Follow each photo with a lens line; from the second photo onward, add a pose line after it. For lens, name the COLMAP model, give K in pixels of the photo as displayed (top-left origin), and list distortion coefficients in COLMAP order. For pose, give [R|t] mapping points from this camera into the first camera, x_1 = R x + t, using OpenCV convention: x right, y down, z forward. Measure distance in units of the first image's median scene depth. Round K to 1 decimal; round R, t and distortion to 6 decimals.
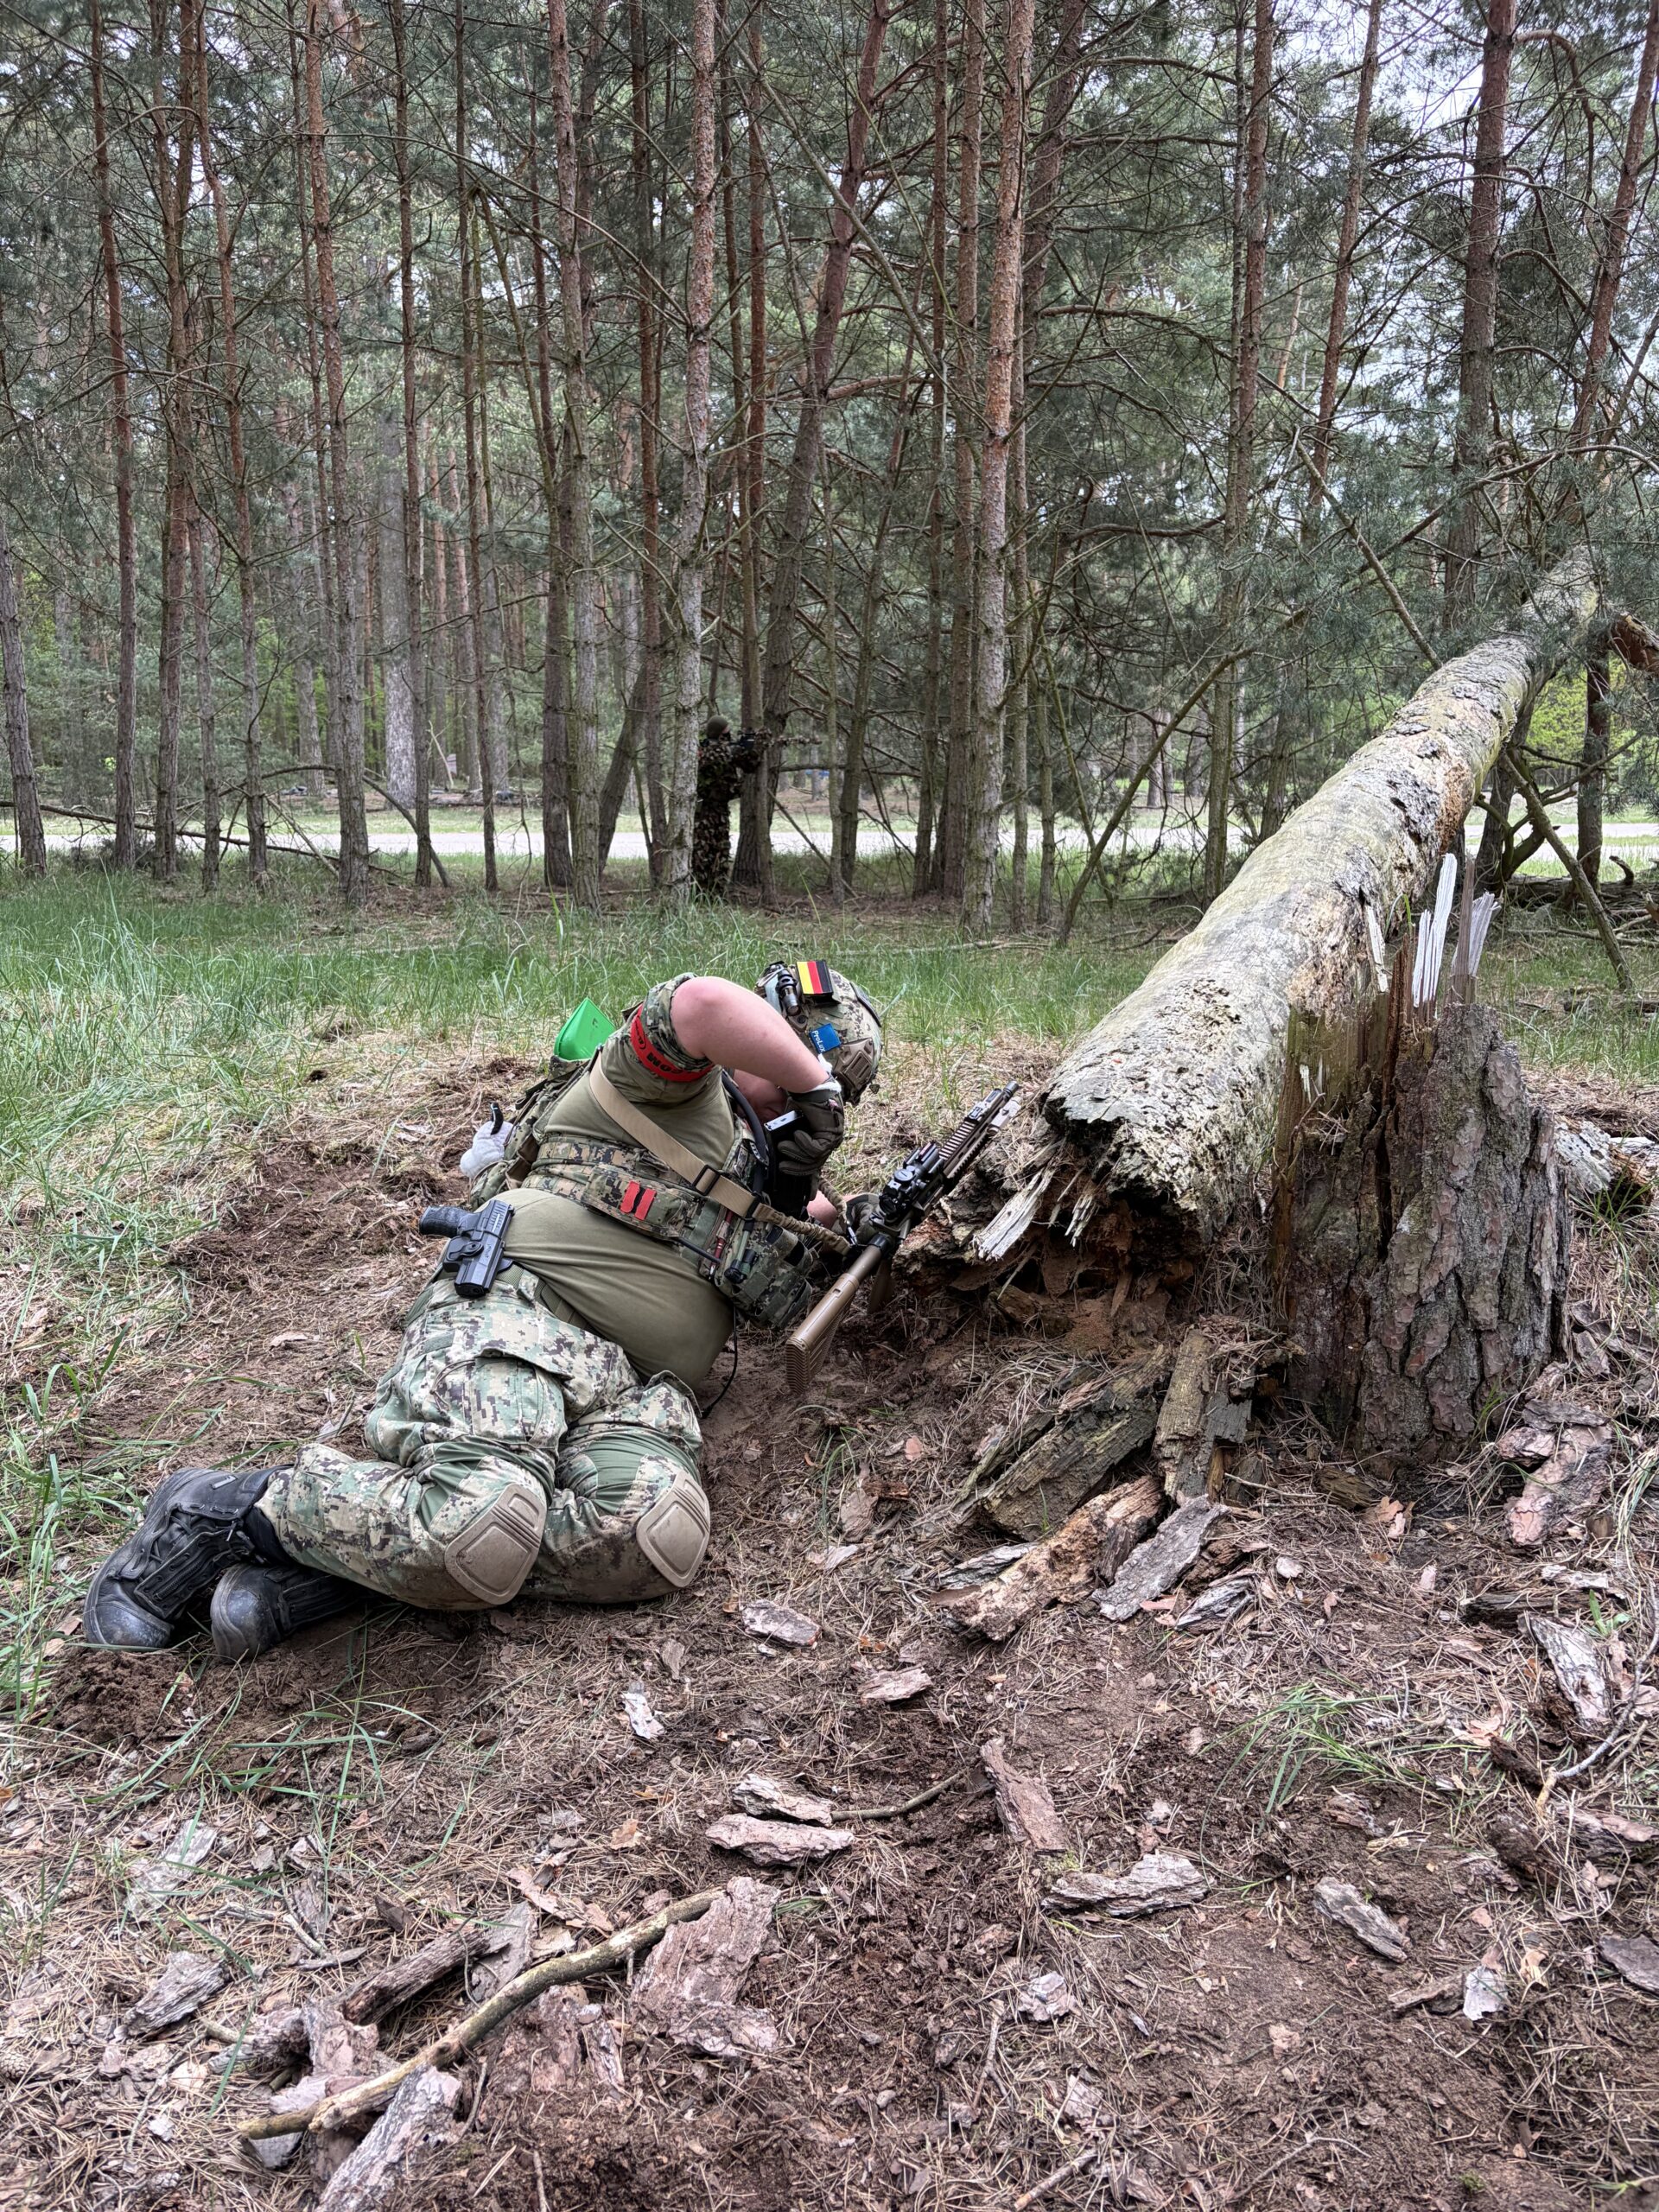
lens RADIAL K [[1711.8, 0, 835.4], [0, 1711.8, 1100.0], [0, 0, 1]] dist [0.011956, -0.007105]
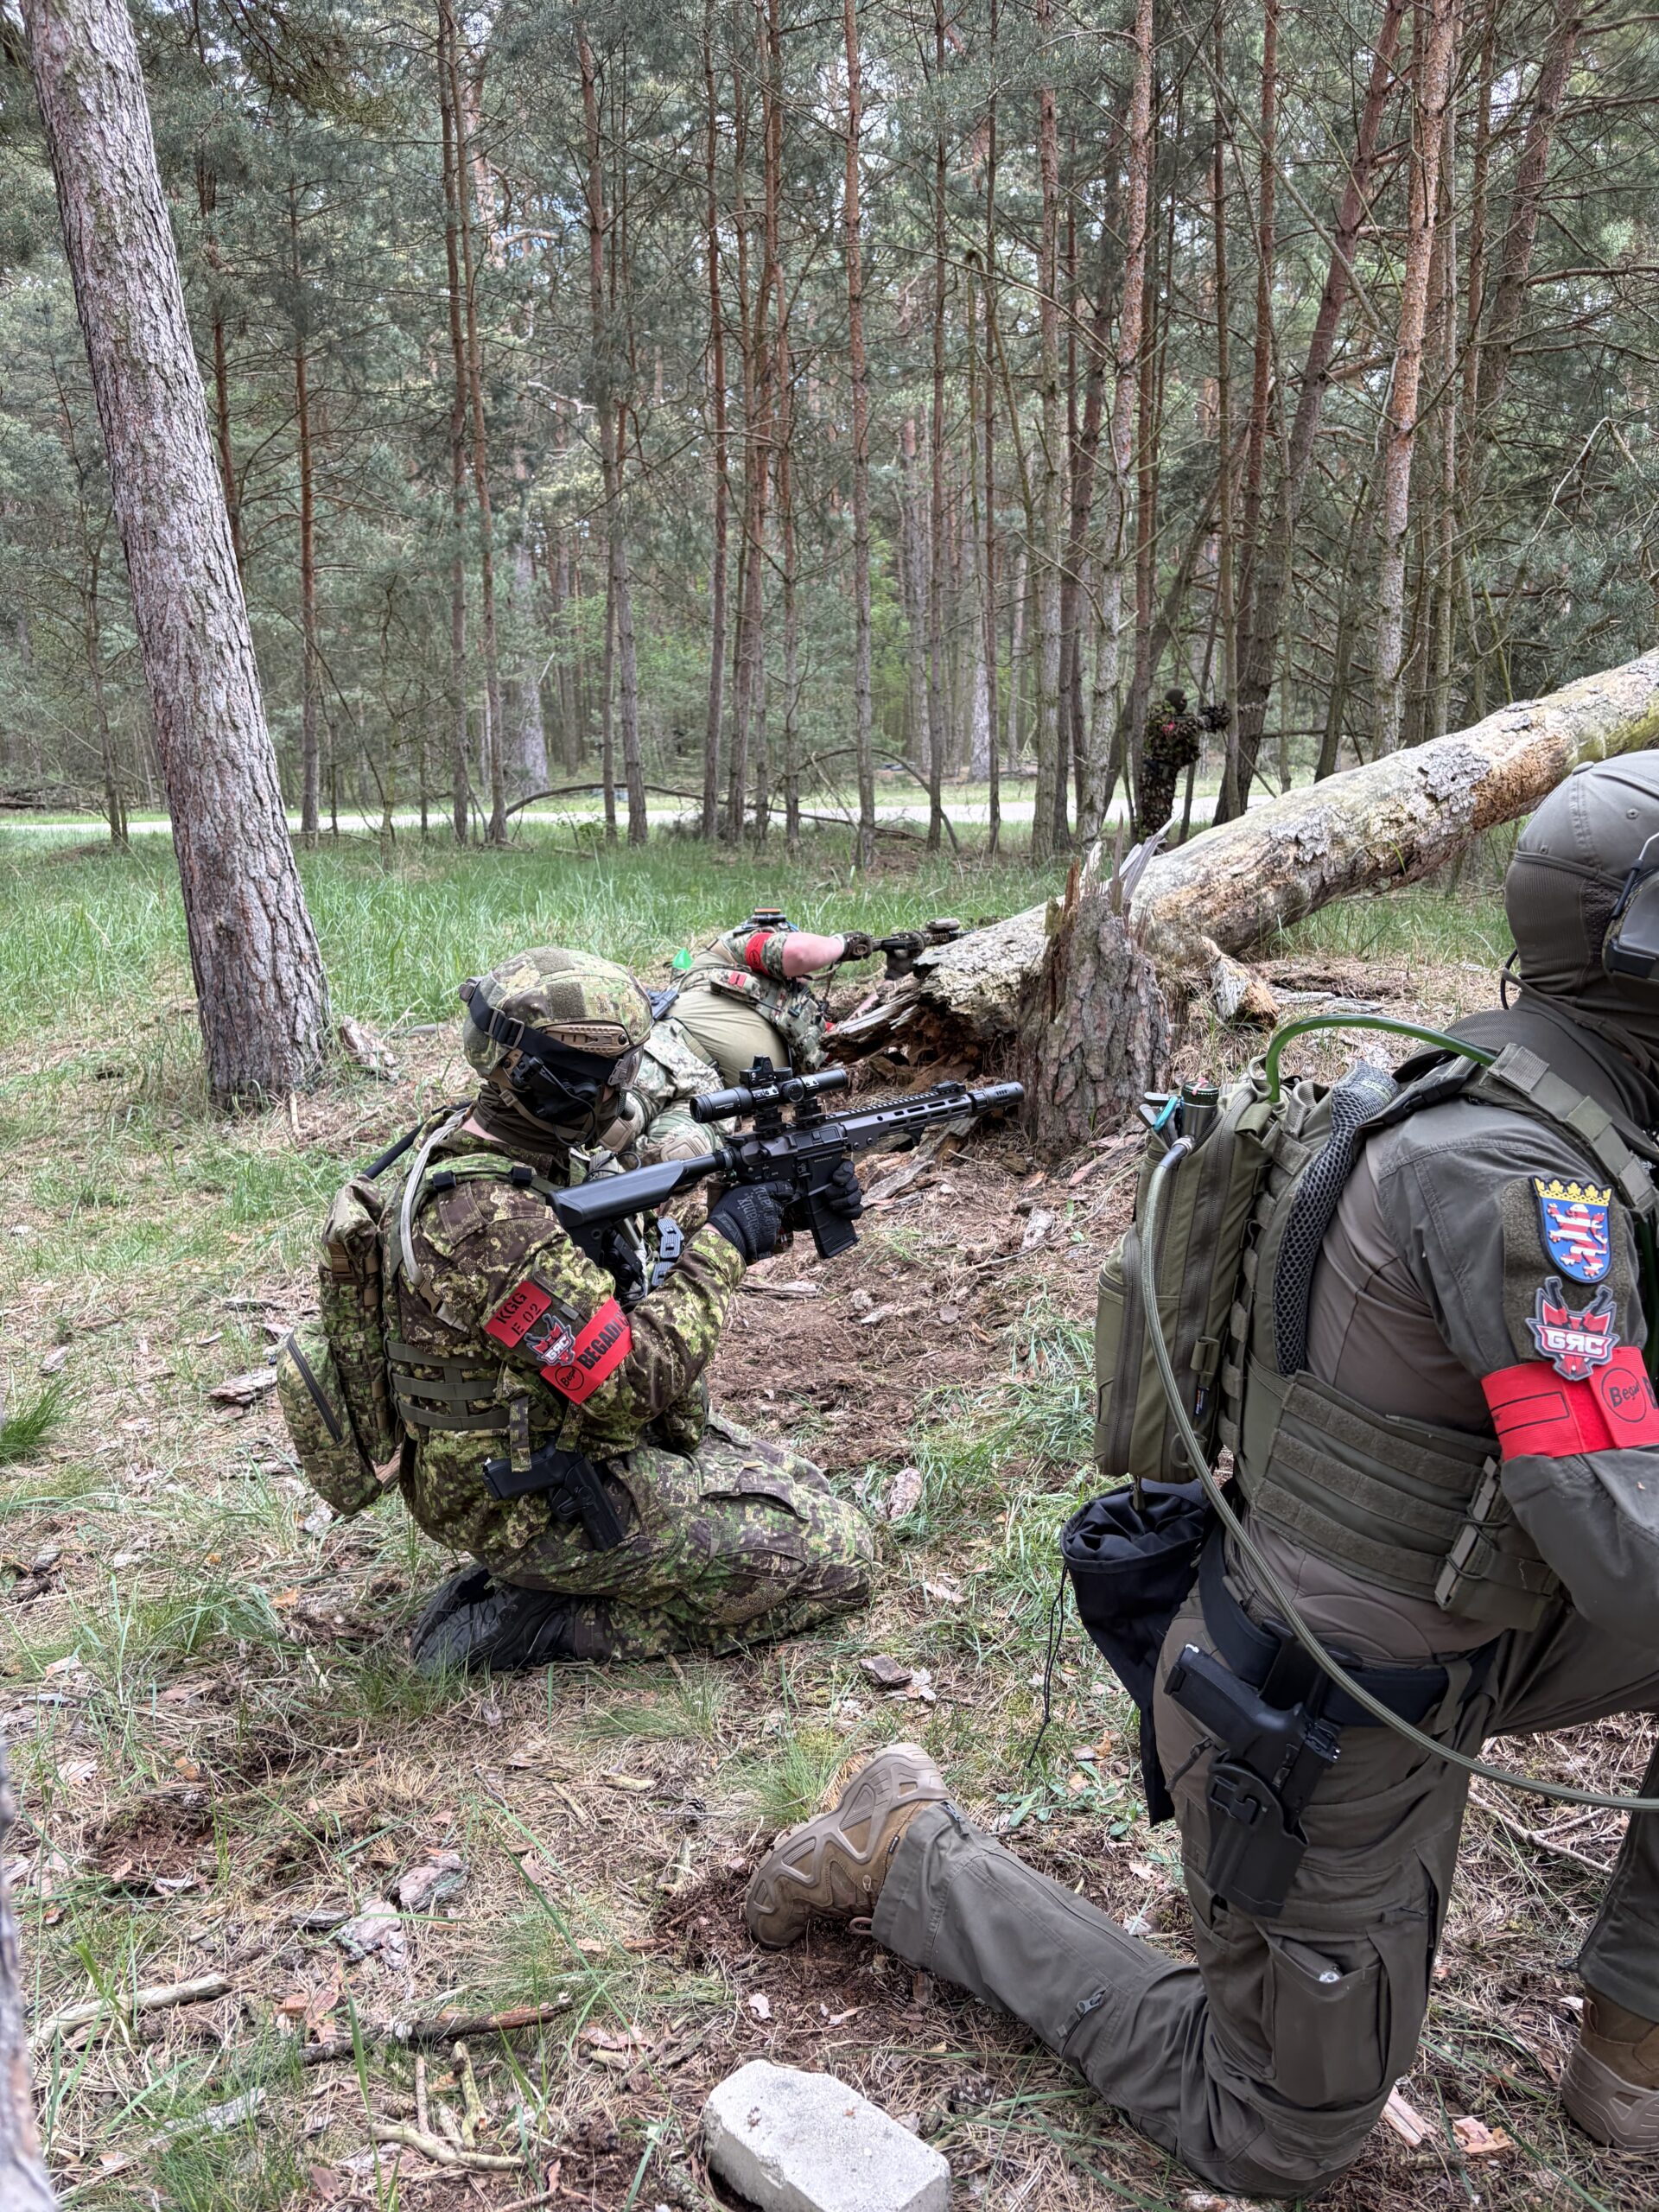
lens RADIAL K [[1711.8, 0, 805.0], [0, 1711.8, 1141.2], [0, 0, 1]] dist [0.011956, -0.007105]
pose [[0.928142, 0.055945, -0.367999, 0.168137], [-0.040547, 0.997953, 0.049448, 0.027141], [0.370012, -0.030974, 0.928510, -0.171375]]
